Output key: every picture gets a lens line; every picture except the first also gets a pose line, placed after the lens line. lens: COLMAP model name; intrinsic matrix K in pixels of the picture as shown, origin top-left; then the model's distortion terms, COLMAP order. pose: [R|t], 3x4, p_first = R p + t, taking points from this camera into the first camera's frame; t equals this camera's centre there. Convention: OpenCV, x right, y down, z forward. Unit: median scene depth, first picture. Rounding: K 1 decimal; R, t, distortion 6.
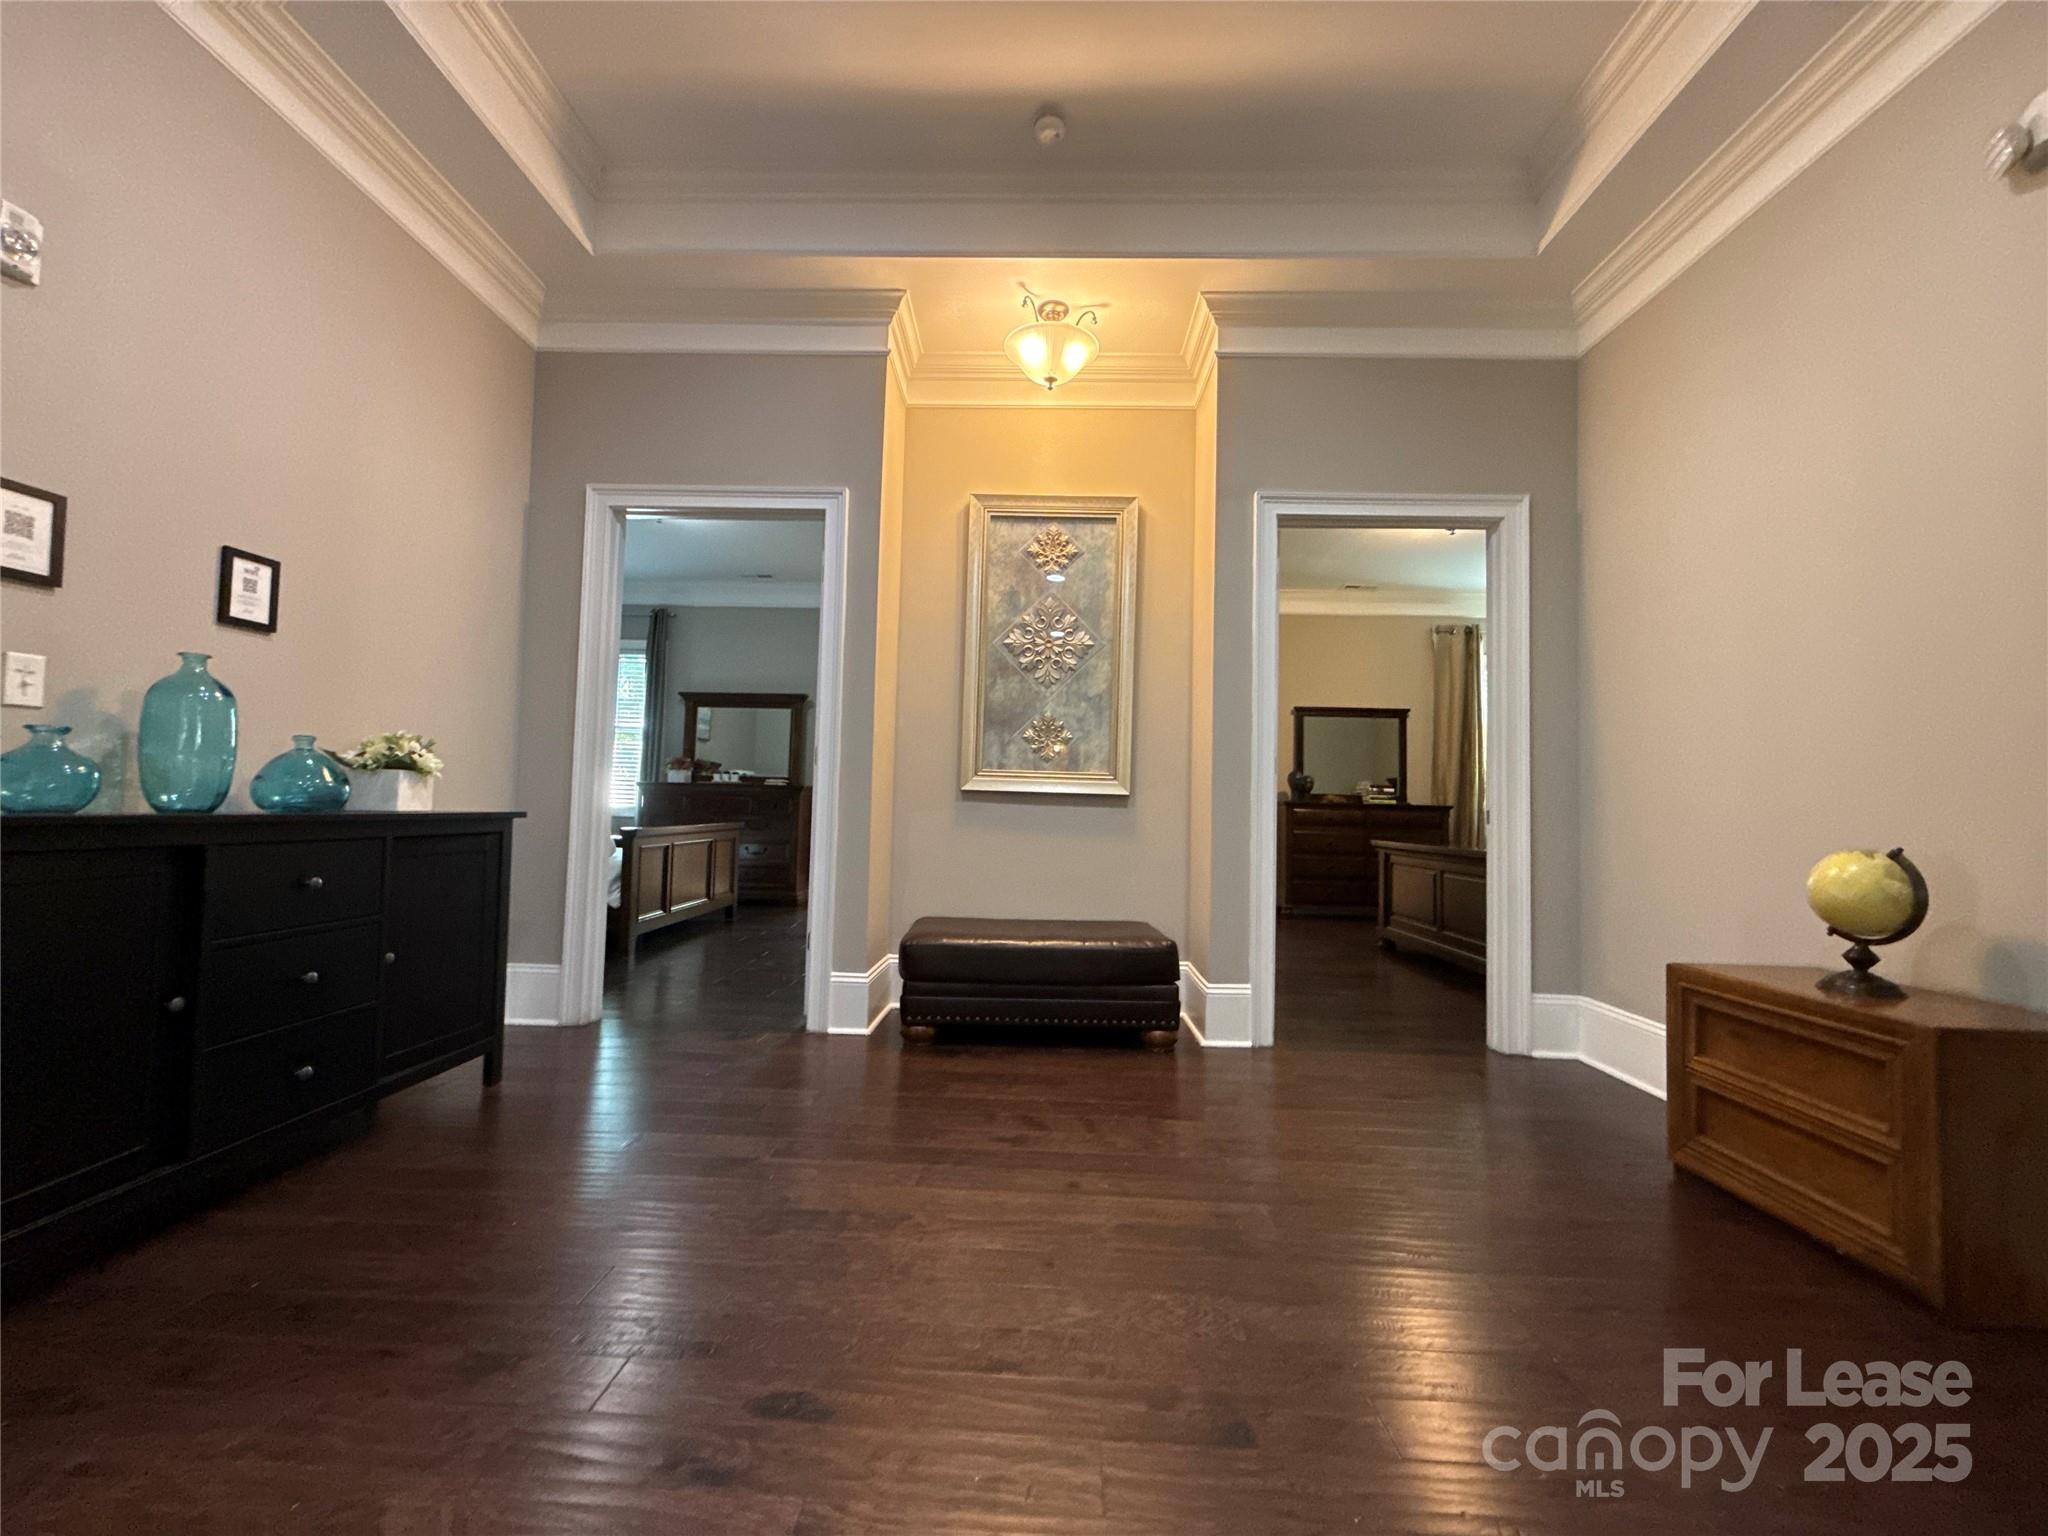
lens RADIAL K [[822.5, 0, 1021.2], [0, 822.5, 772.0], [0, 0, 1]] dist [0.002581, 0.000085]
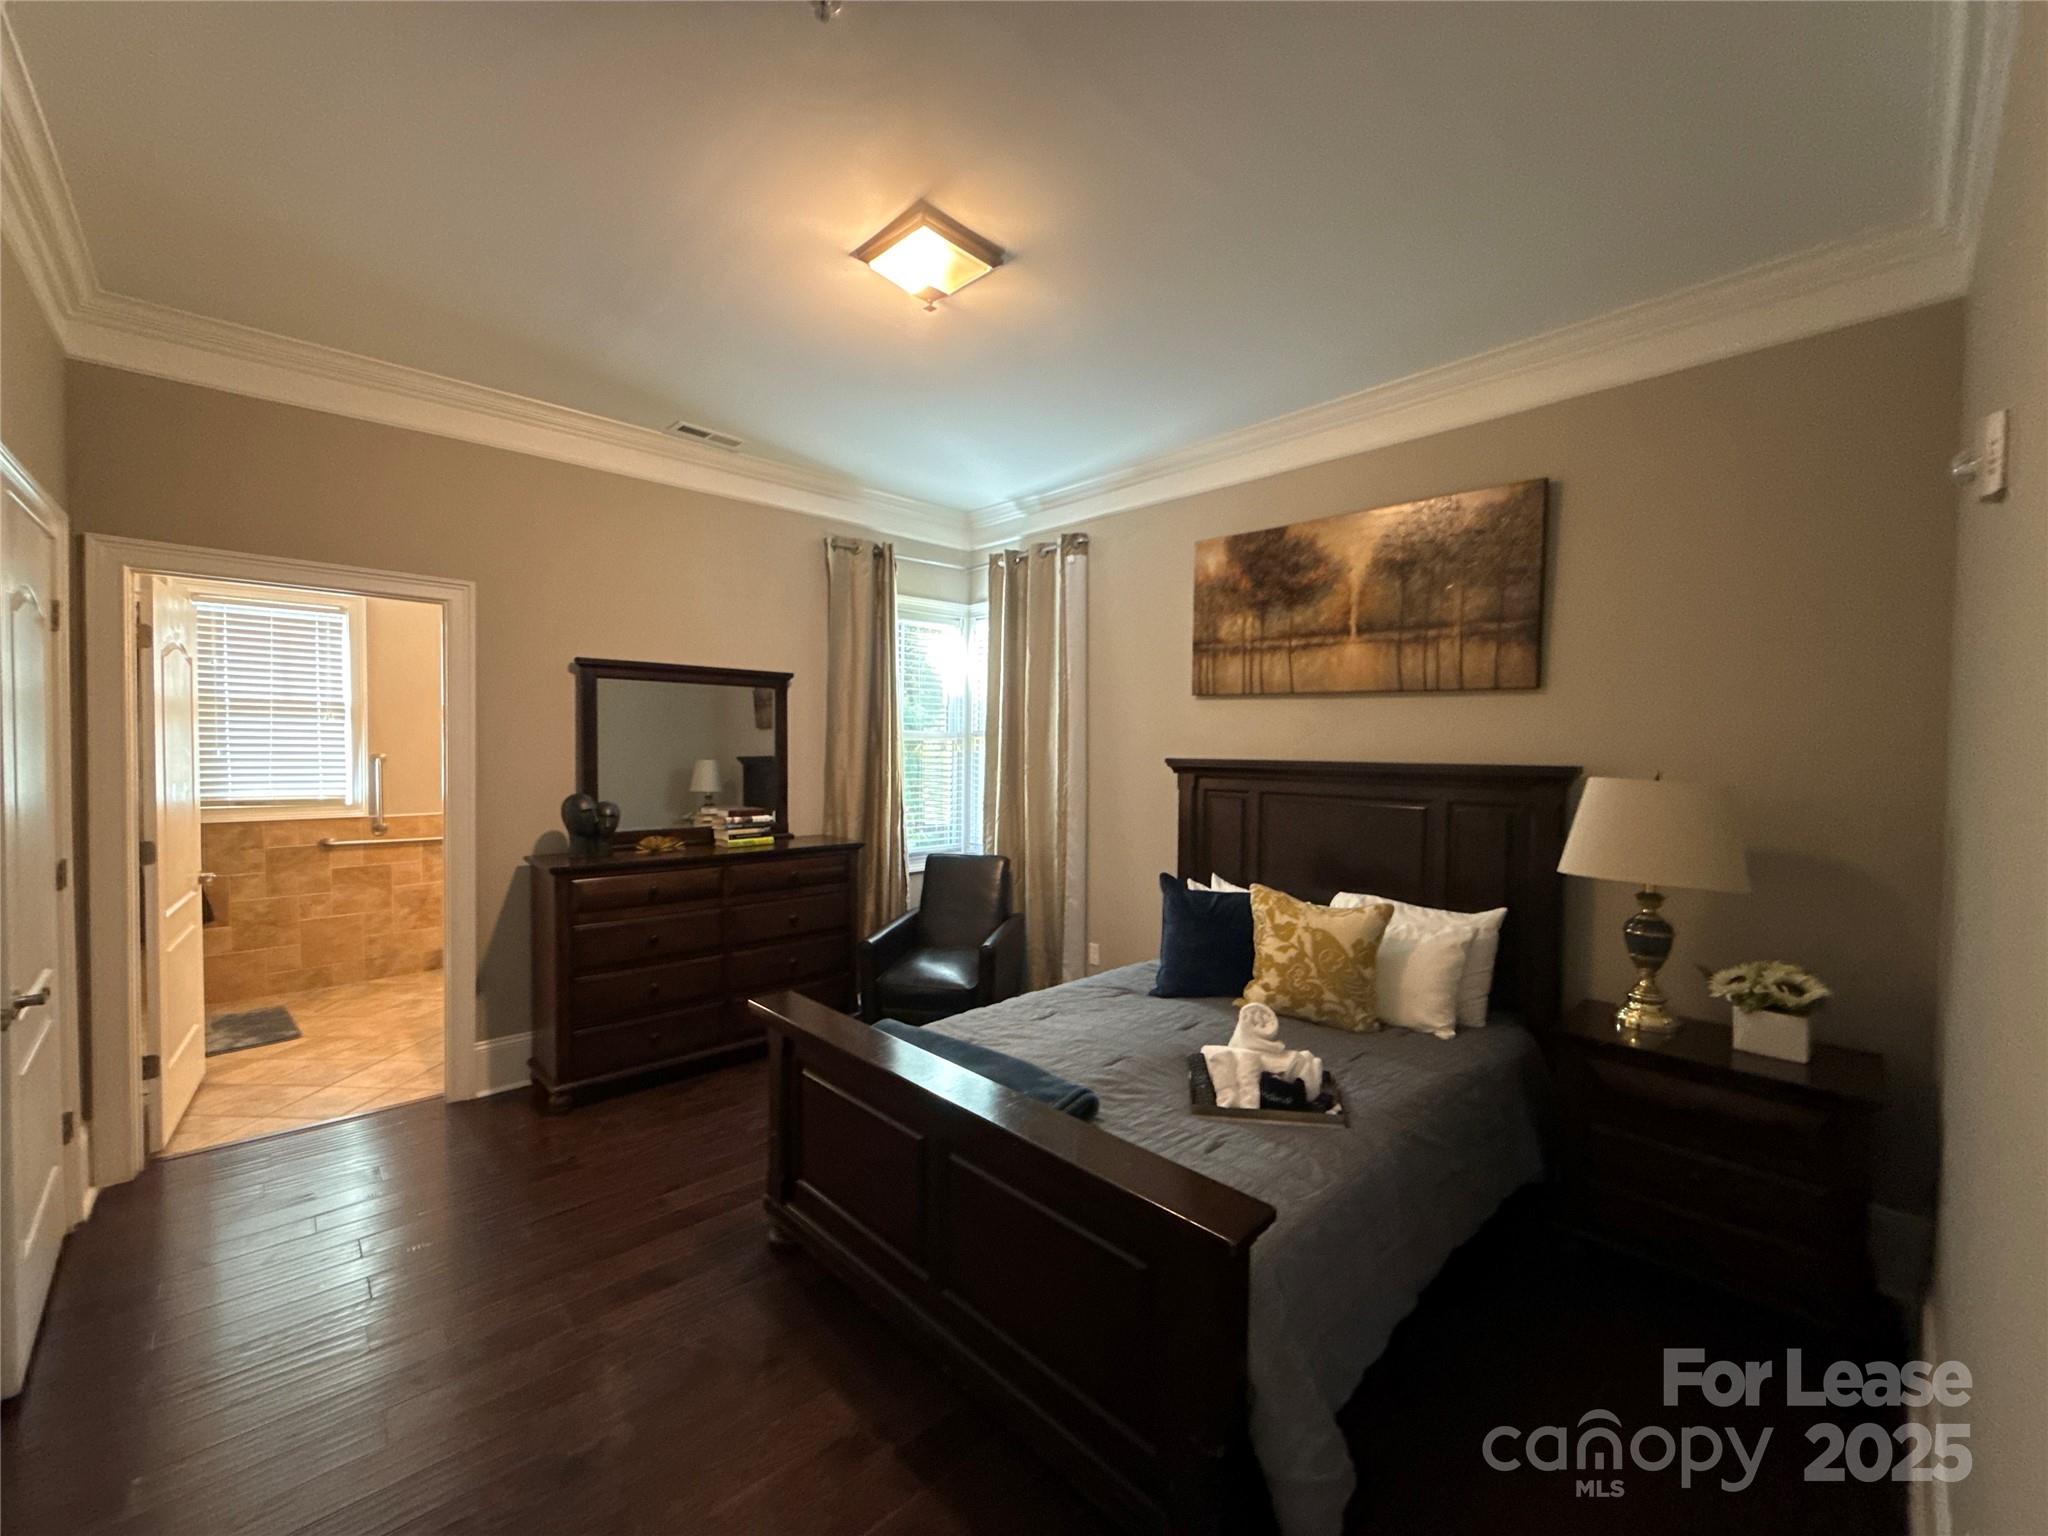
lens RADIAL K [[822.5, 0, 1020.9], [0, 822.5, 764.2], [0, 0, 1]] dist [0.002581, 0.000085]
pose [[0.698053, -0.038678, 0.715001, 0.170190], [-0.021489, 0.996959, 0.074910, -0.061292], [-0.715724, -0.067656, 0.695099, 0.482407]]
